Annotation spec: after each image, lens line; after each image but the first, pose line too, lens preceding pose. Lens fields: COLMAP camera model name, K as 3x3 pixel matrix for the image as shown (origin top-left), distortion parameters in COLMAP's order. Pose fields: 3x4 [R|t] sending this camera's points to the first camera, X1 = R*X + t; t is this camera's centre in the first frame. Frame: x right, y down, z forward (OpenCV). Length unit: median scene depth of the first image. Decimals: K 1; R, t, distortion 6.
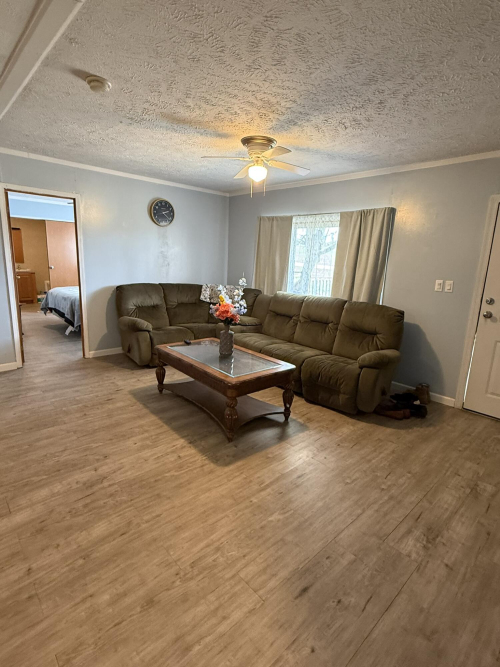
lens RADIAL K [[344.0, 0, 249.7], [0, 344.0, 330.5], [0, 0, 1]] dist [0.001288, -0.000043]
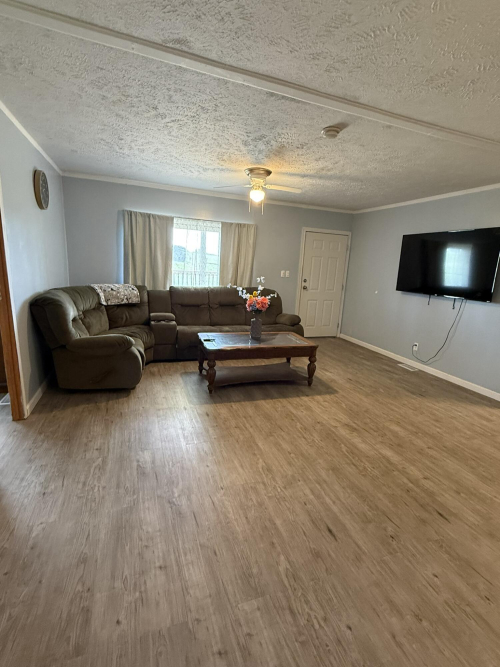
lens RADIAL K [[318.7, 0, 250.8], [0, 318.7, 332.2], [0, 0, 1]] dist [-0.000733, -0.000037]
pose [[0.387001, -0.217938, 0.895954, -1.505522], [0.150366, 0.973576, 0.171870, -0.207595], [-0.909736, 0.068207, 0.409545, 0.713004]]
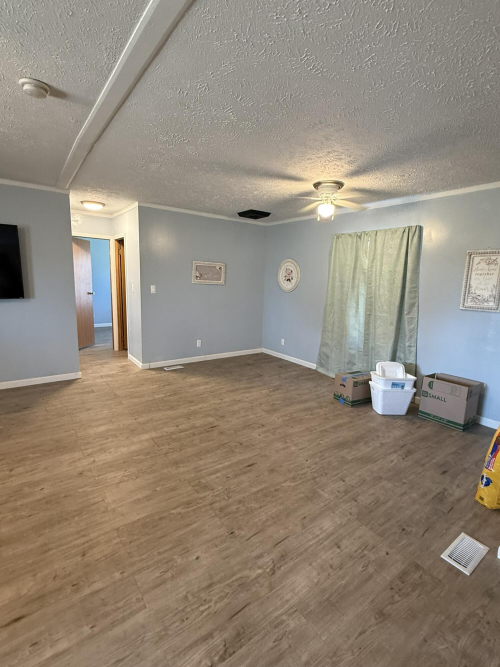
lens RADIAL K [[318.7, 0, 250.8], [0, 318.7, 332.2], [0, 0, 1]] dist [-0.000733, -0.000037]
pose [[-0.991511, -0.088663, 0.095099, -0.962435], [-0.047158, 0.926849, 0.372460, -0.392822], [-0.121166, 0.364814, -0.923163, 1.644559]]
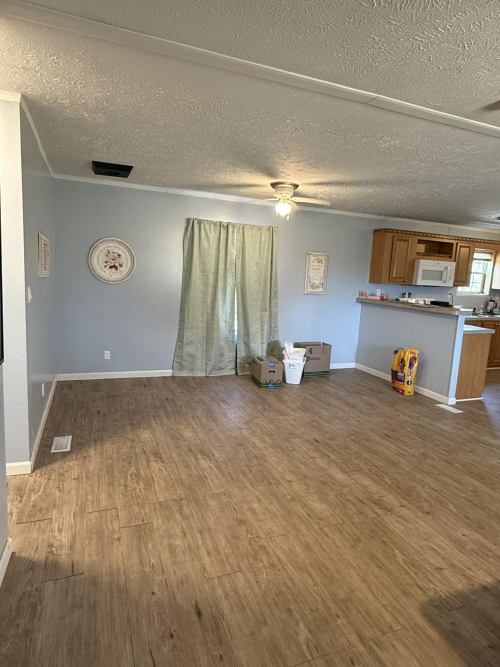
lens RADIAL K [[400.4, 0, 253.8], [0, 400.4, 332.6], [0, 0, 1]] dist [-0.000037, 0.001060]
pose [[-0.355391, 0.081702, -0.931140, 0.674085], [-0.262088, 0.947501, 0.183170, -0.150688], [0.897222, 0.309137, -0.315320, 0.770804]]
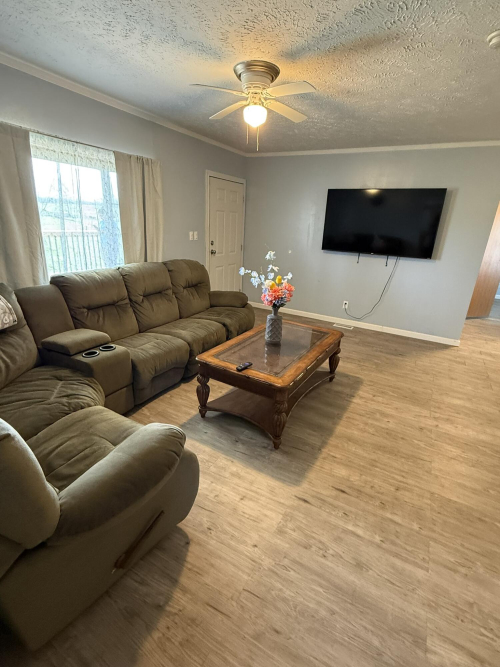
lens RADIAL K [[318.7, 0, 250.8], [0, 318.7, 332.2], [0, 0, 1]] dist [-0.000733, -0.000037]
pose [[-0.312404, -0.369621, 0.875091, -1.017165], [0.135099, 0.894547, 0.426068, -0.413520], [-0.940293, 0.251330, -0.229525, 1.656184]]
